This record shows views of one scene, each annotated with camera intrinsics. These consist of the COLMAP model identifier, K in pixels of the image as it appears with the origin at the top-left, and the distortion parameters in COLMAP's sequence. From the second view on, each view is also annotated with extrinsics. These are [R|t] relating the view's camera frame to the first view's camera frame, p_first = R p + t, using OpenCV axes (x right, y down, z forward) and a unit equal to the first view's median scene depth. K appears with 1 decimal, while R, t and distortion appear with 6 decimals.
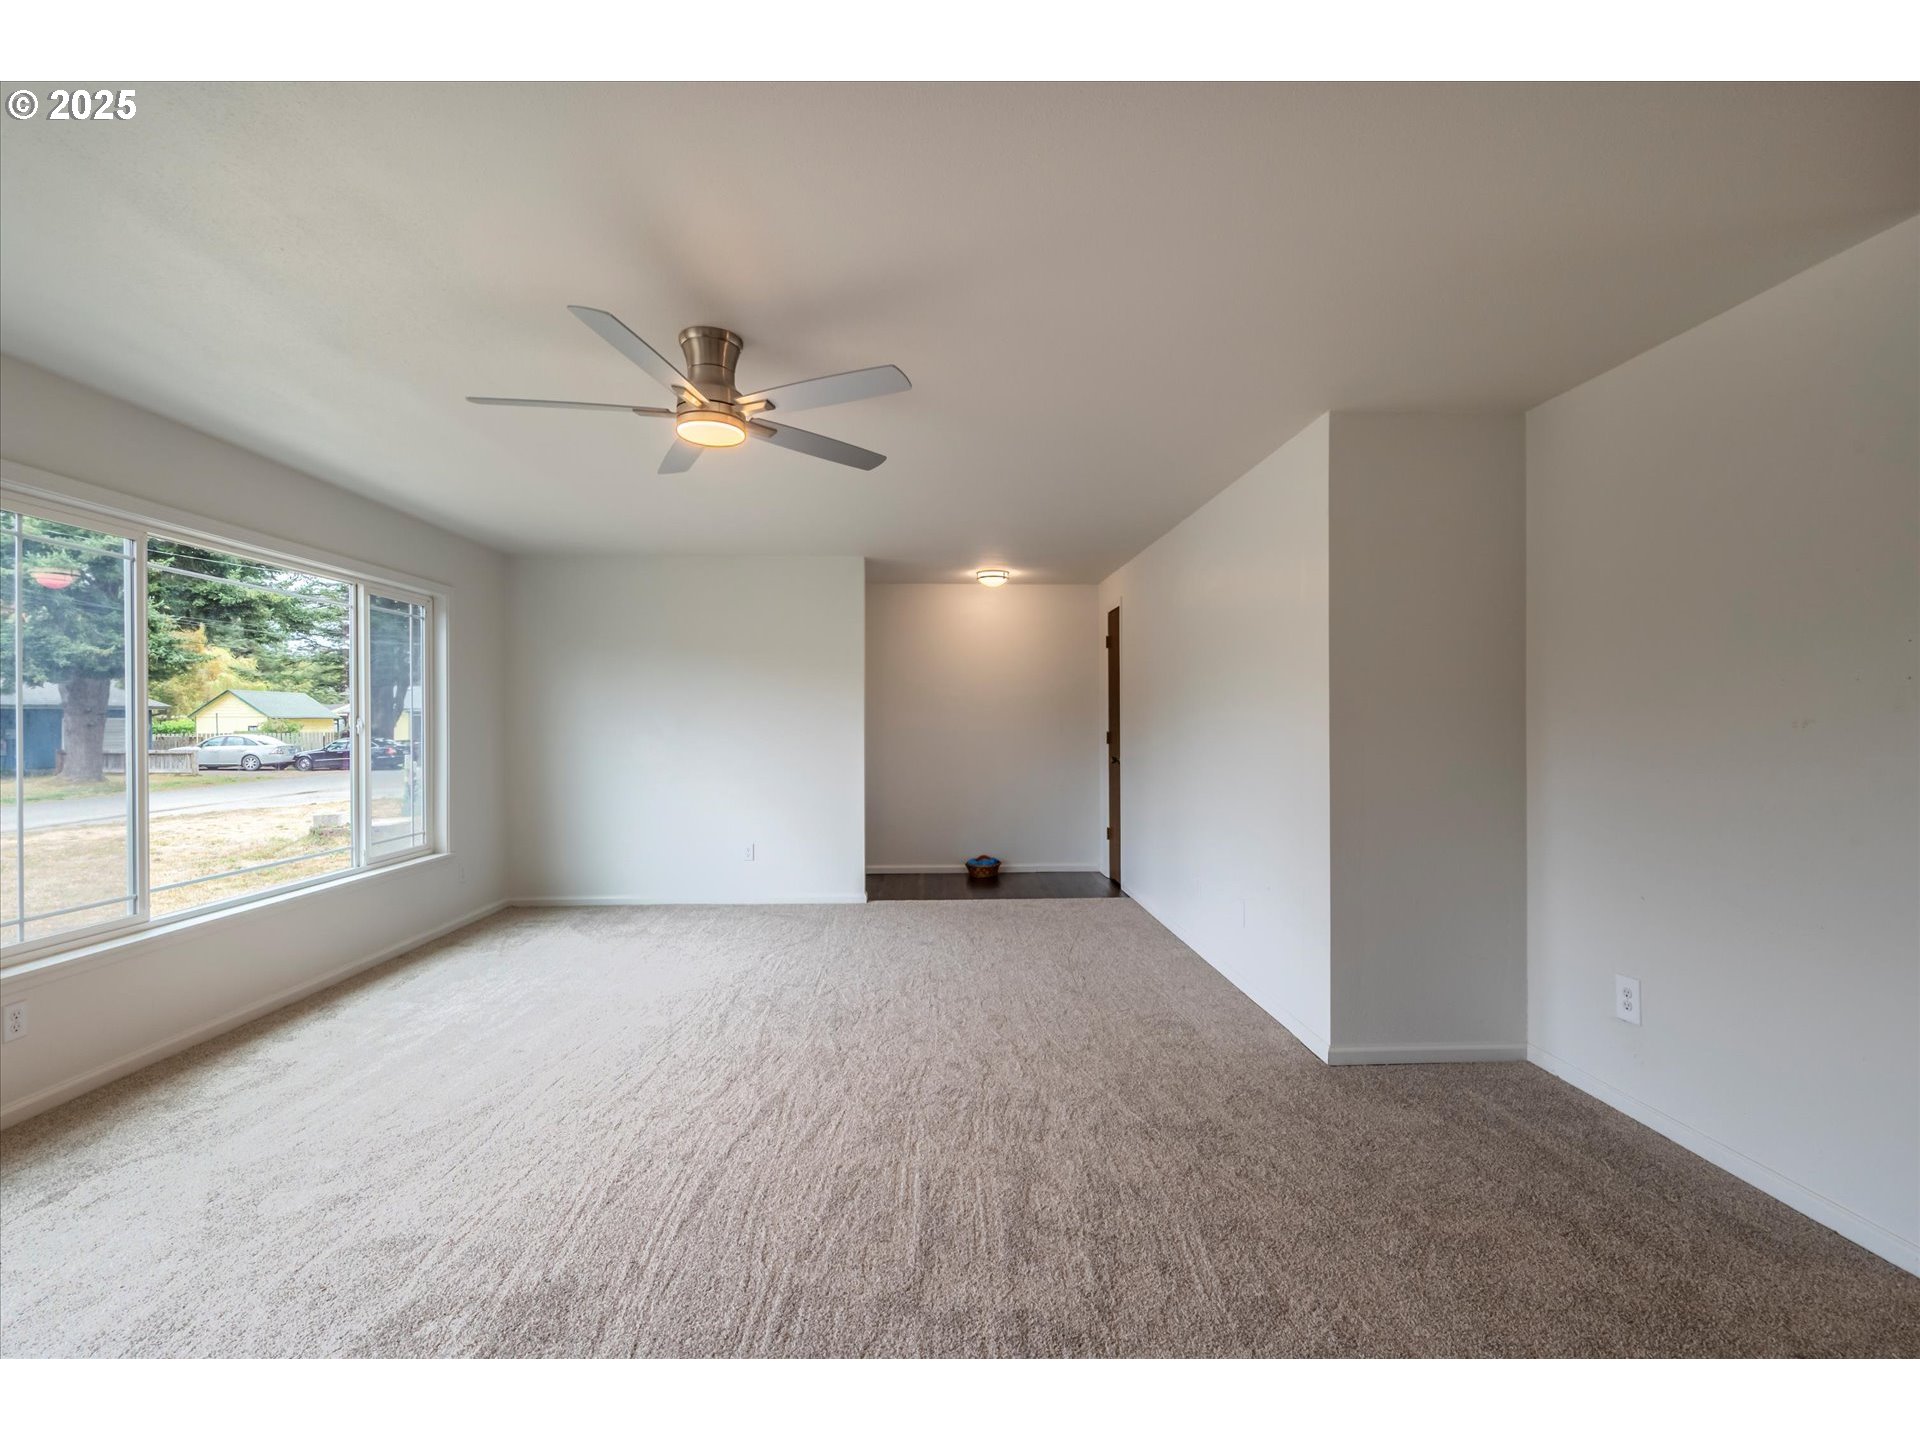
lens RADIAL K [[852.4, 0, 964.1], [0, 852.4, 721.9], [0, 0, 1]] dist [0.002849, -0.000917]
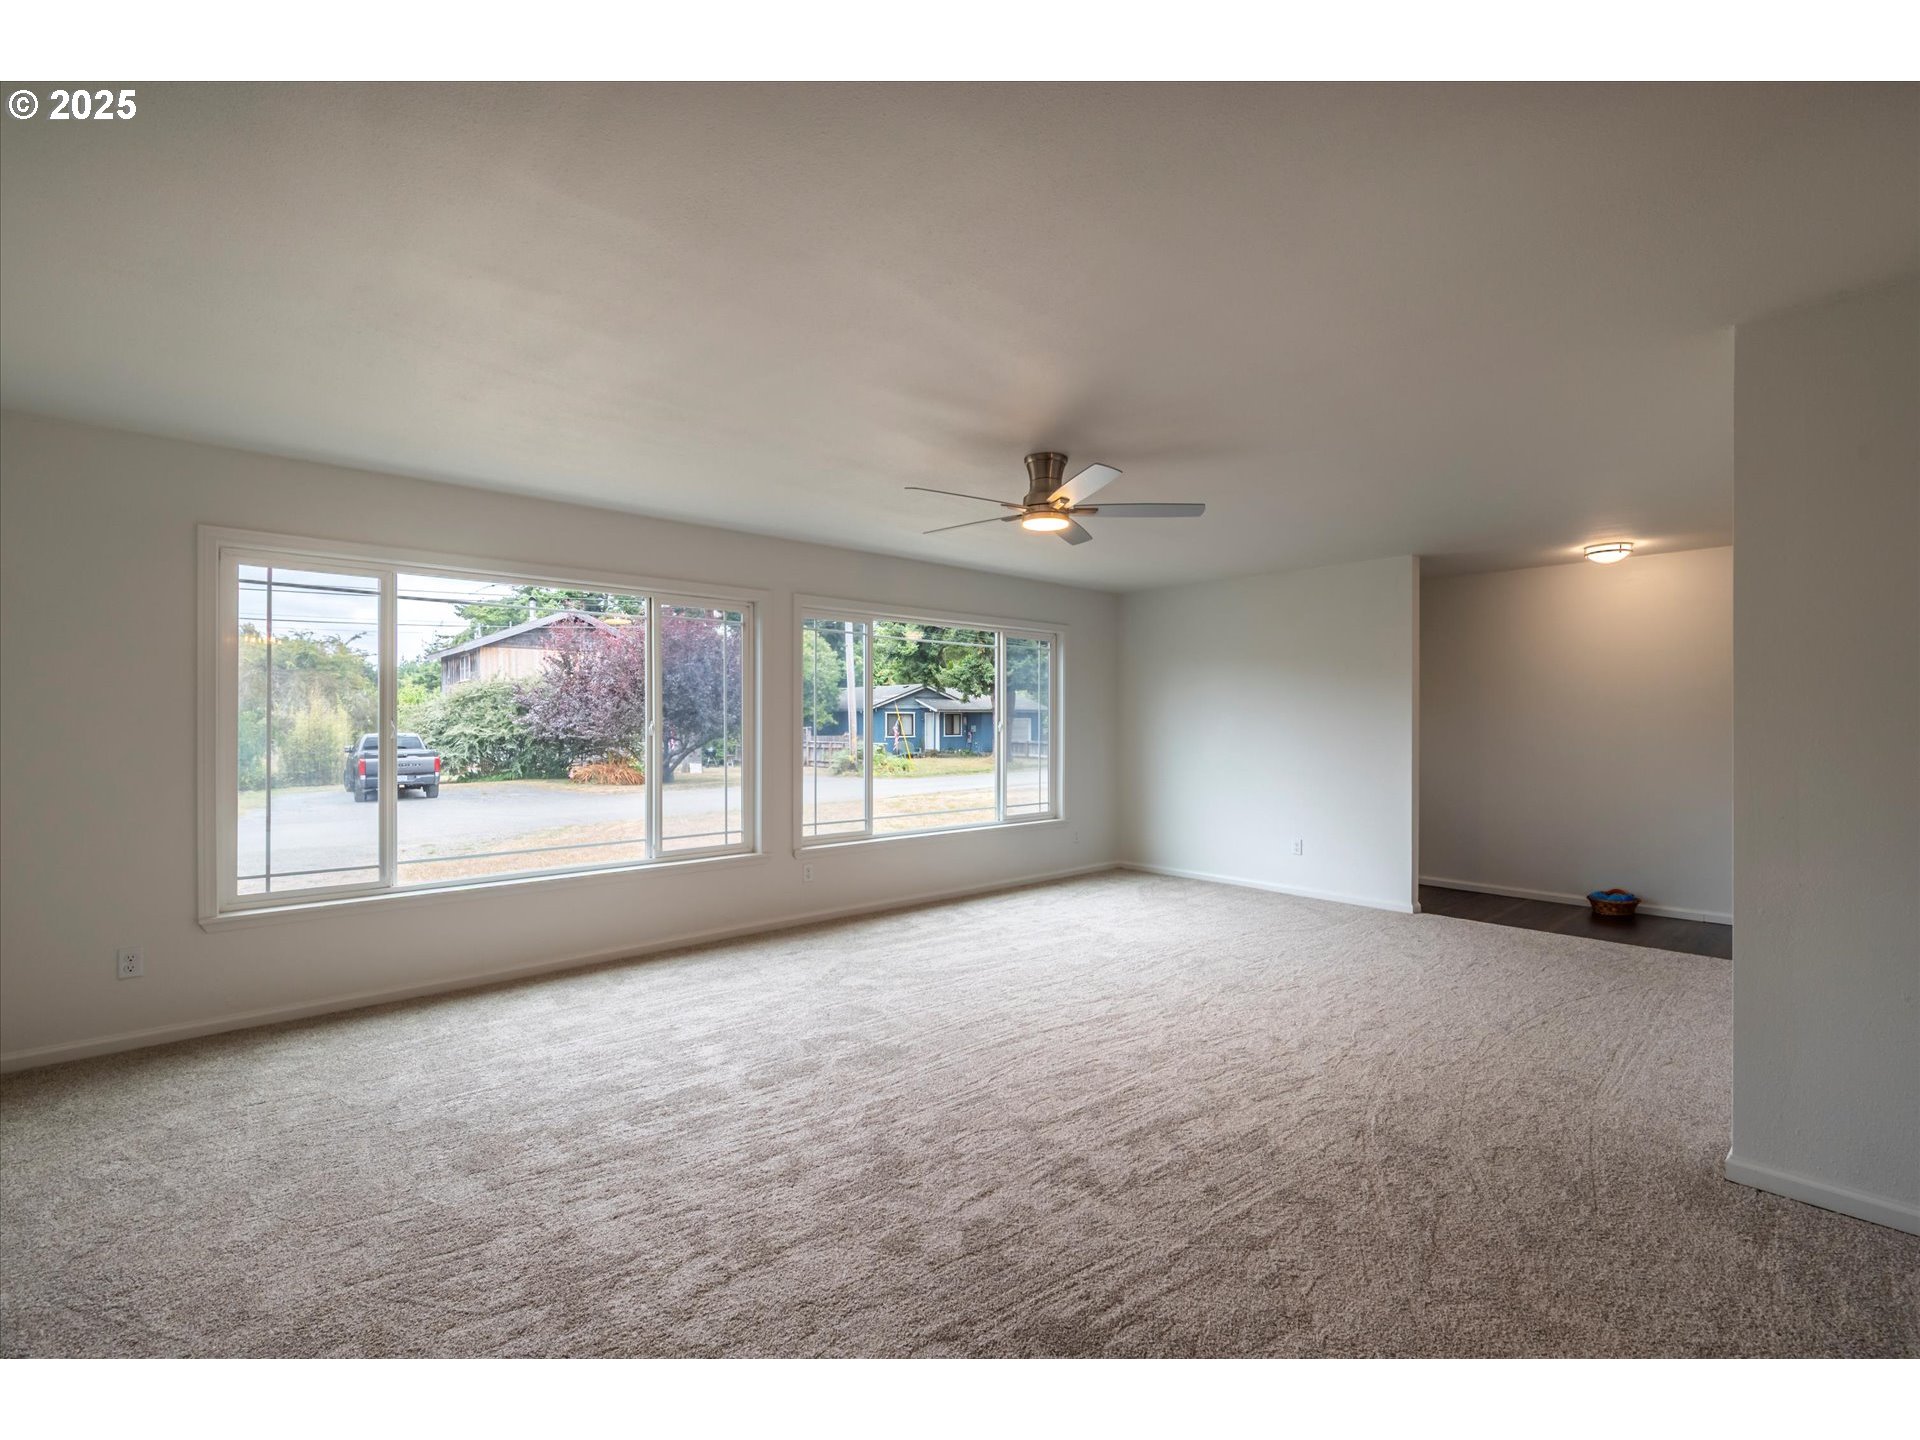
lens RADIAL K [[852.4, 0, 970.0], [0, 852.4, 721.0], [0, 0, 1]] dist [0.002849, -0.000917]
pose [[0.652921, 0.002823, -0.757421, 0.533626], [-0.003771, 0.999993, 0.000476, -0.007360], [0.757417, 0.002546, 0.652927, -0.018189]]
